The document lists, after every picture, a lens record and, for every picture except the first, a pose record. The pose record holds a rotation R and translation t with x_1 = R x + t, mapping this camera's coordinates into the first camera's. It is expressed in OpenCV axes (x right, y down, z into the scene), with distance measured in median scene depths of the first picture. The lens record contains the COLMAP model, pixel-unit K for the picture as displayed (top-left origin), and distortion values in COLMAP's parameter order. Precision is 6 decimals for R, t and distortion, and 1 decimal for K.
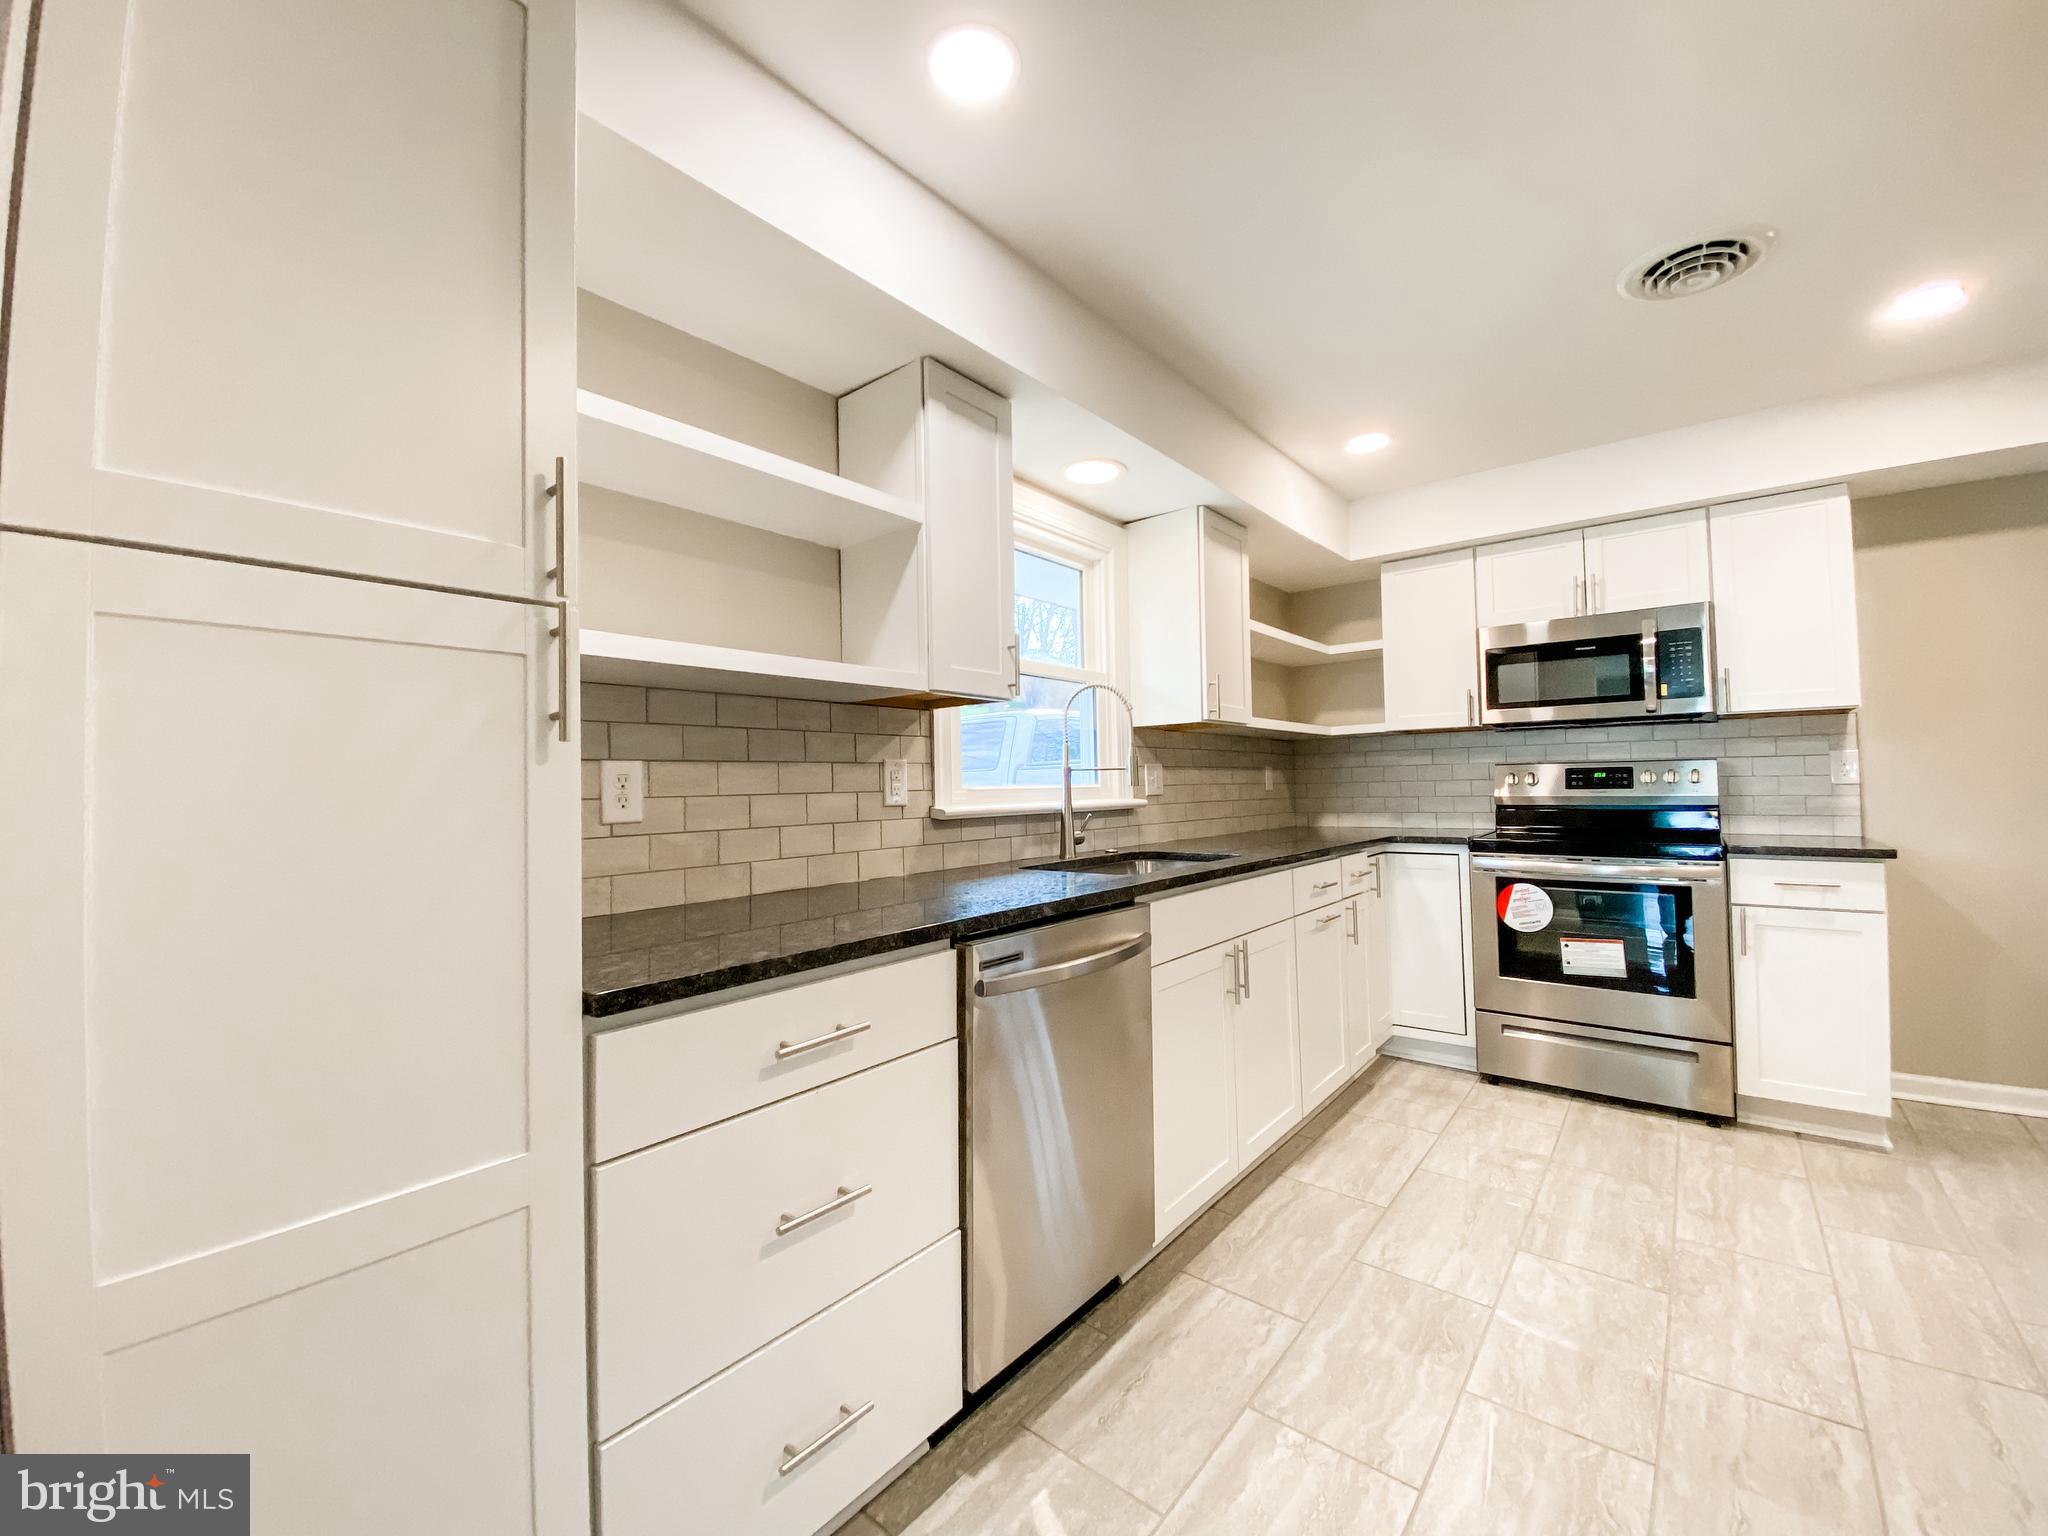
lens RADIAL K [[828.1, 0, 1015.5], [0, 828.1, 760.2], [0, 0, 1]] dist [0.020346, -0.020223]
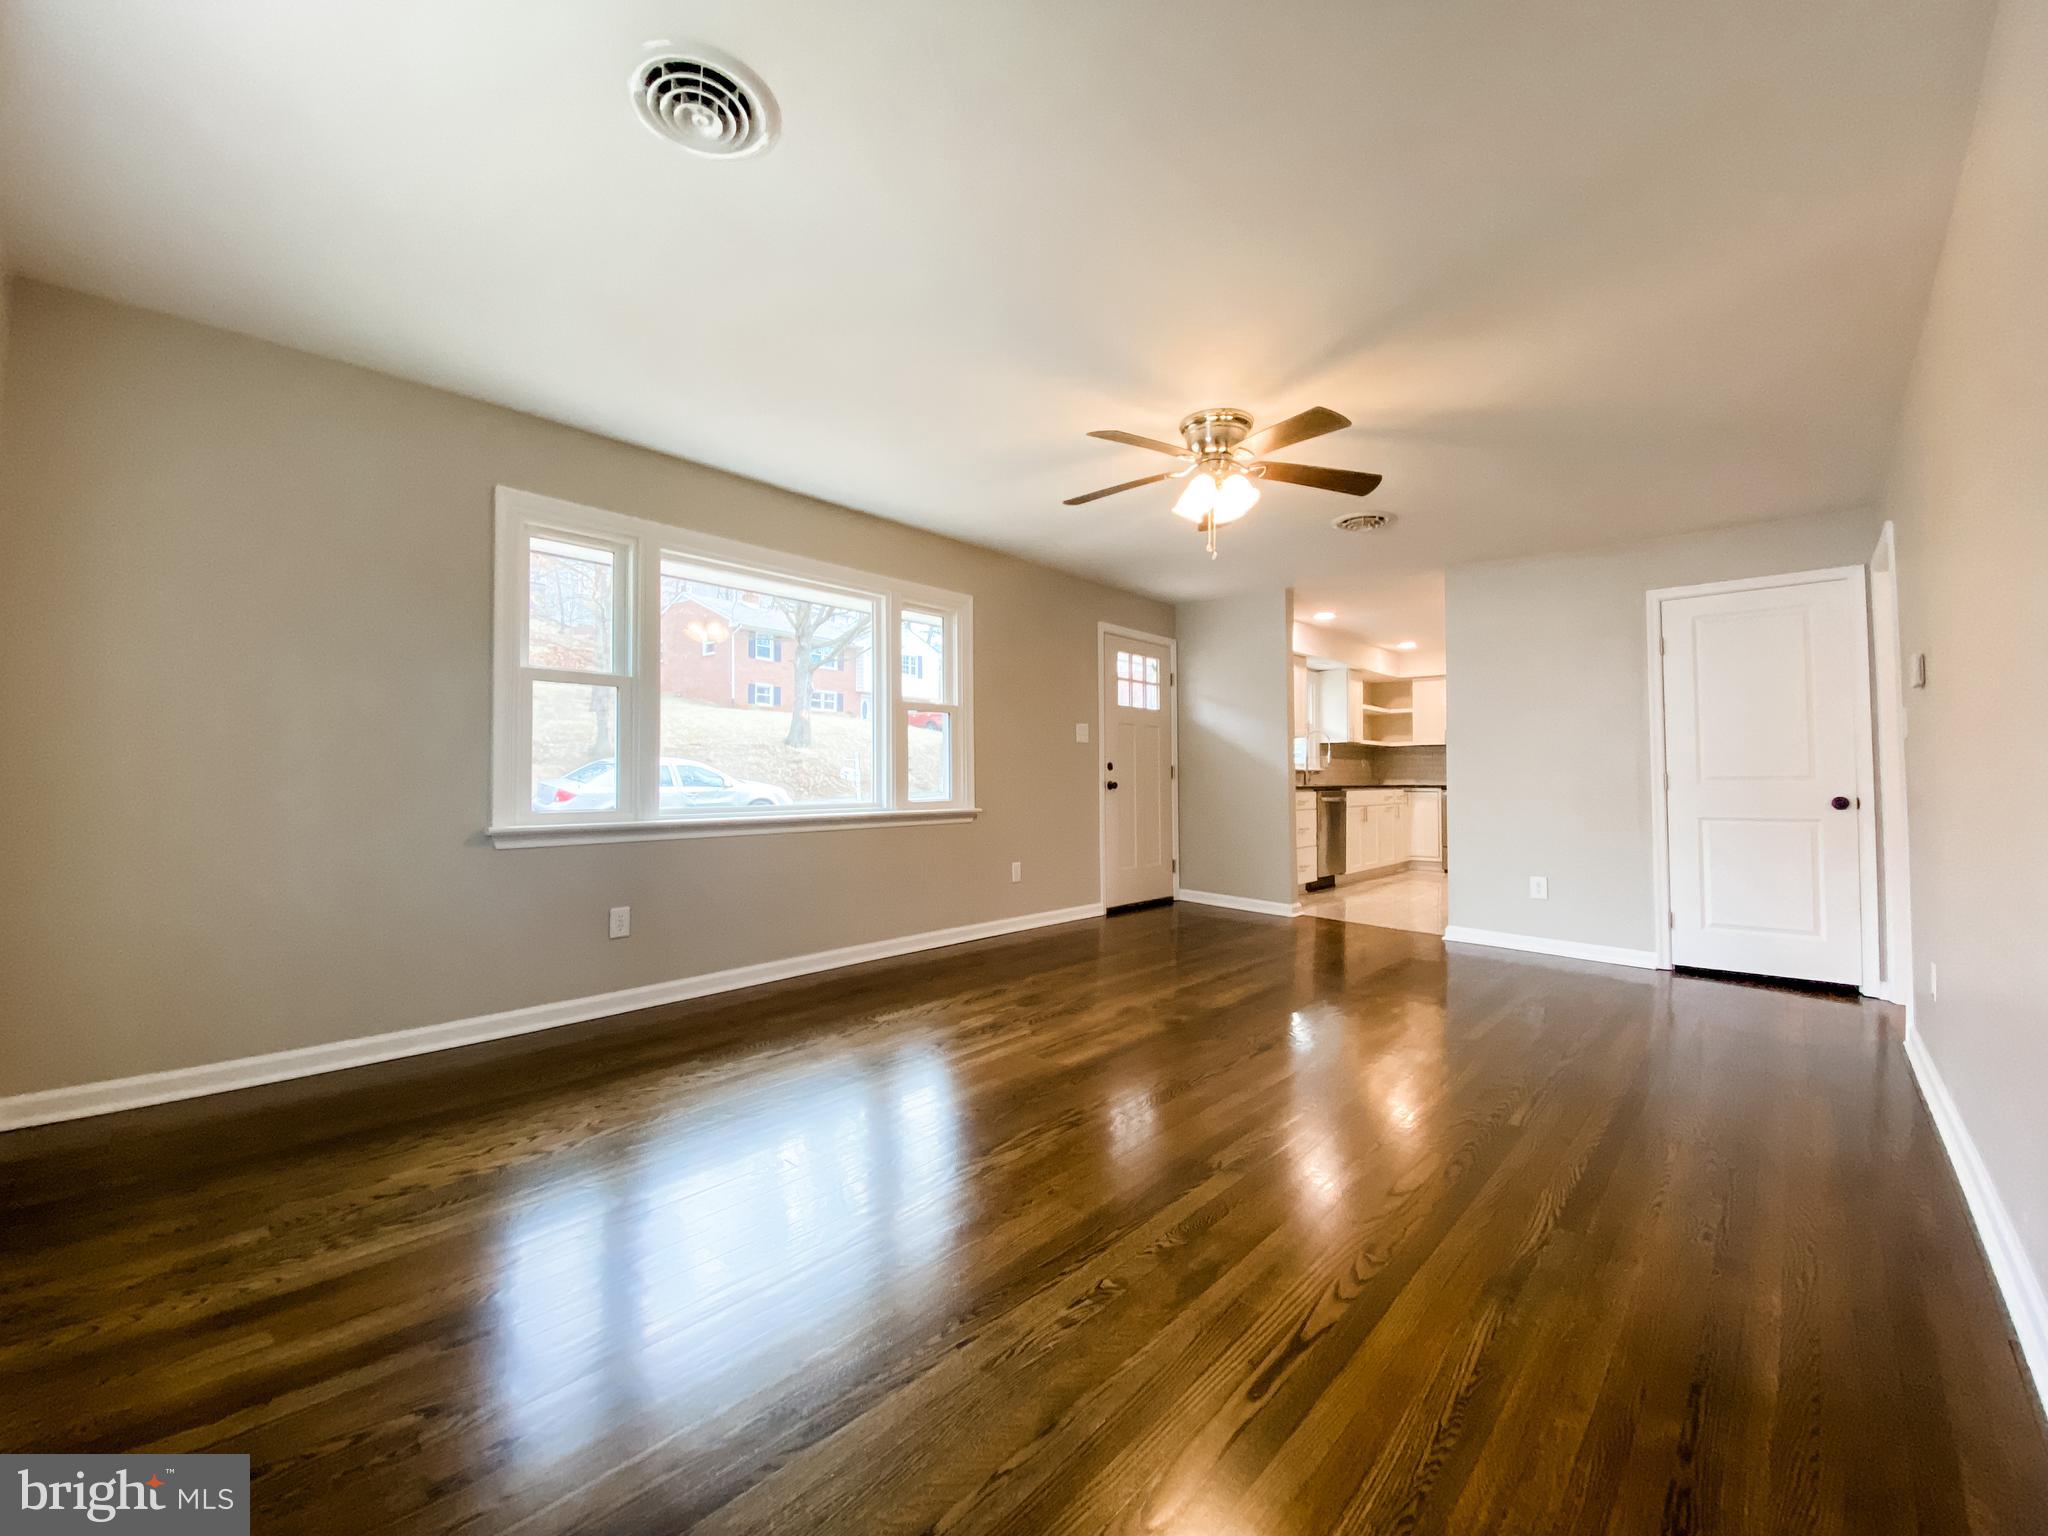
lens RADIAL K [[828.1, 0, 1015.5], [0, 828.1, 760.2], [0, 0, 1]] dist [0.020346, -0.020223]
pose [[0.998958, 0.015863, -0.042789, -0.967922], [-0.015548, 0.999850, 0.007692, 0.015846], [0.042905, -0.007019, 0.999055, -2.348086]]
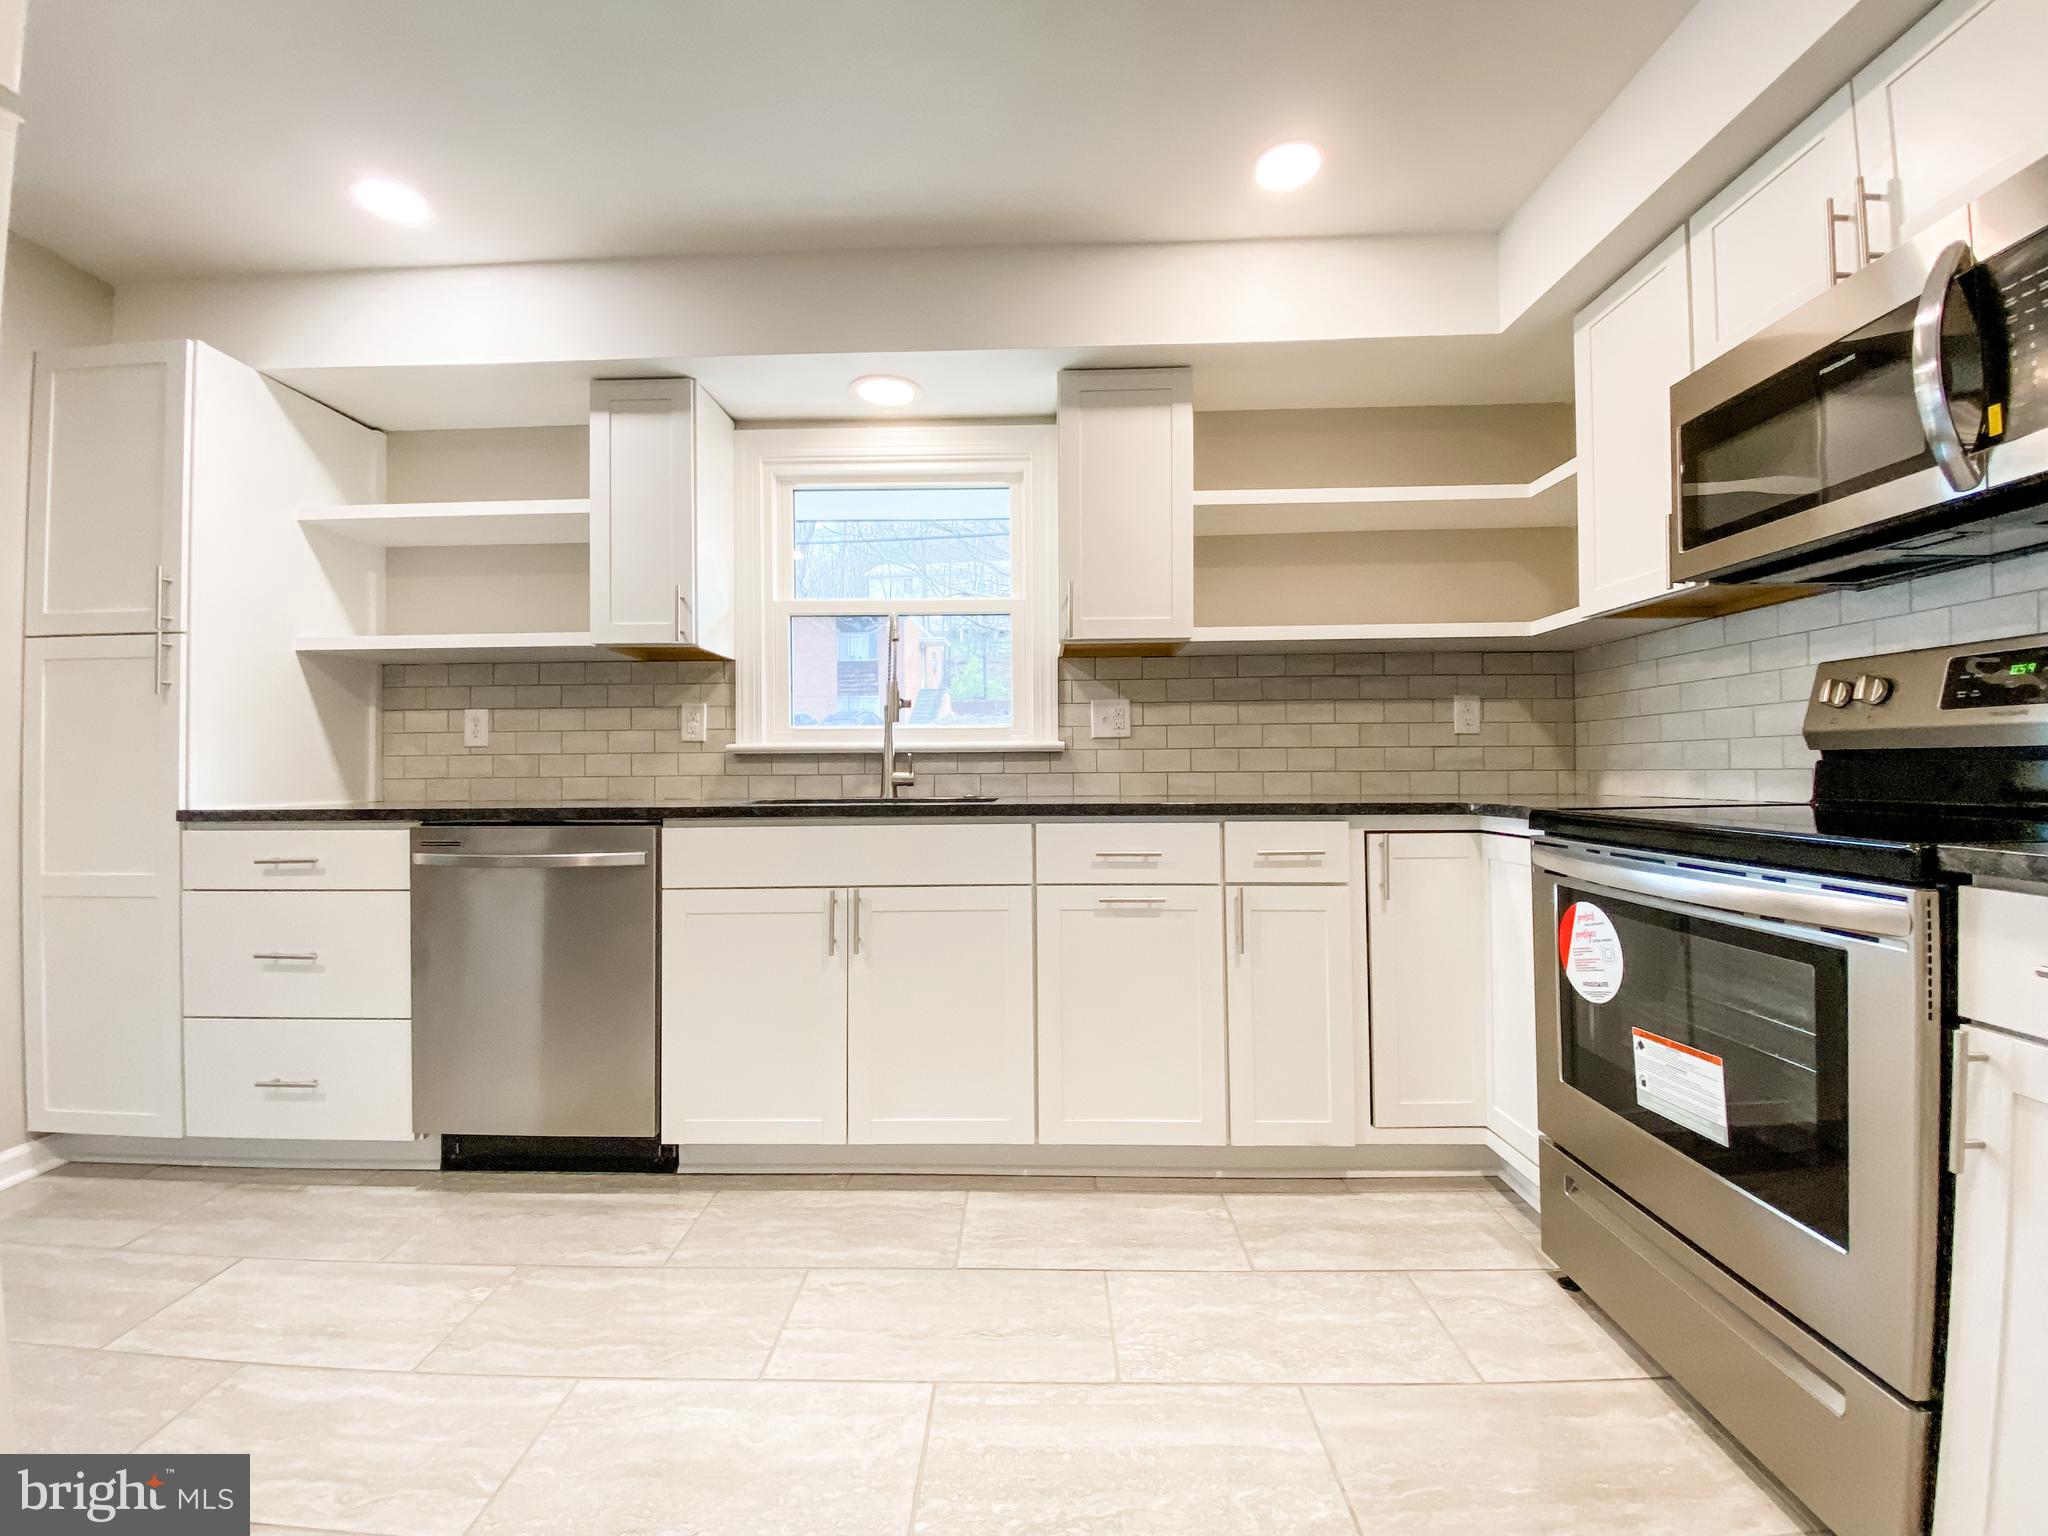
lens RADIAL K [[828.1, 0, 1015.5], [0, 828.1, 760.2], [0, 0, 1]] dist [0.020346, -0.020223]
pose [[0.614103, 0.004784, -0.789212, 0.962581], [0.021058, 0.999526, 0.022445, 0.056323], [0.788945, -0.030402, 0.613711, 0.533076]]
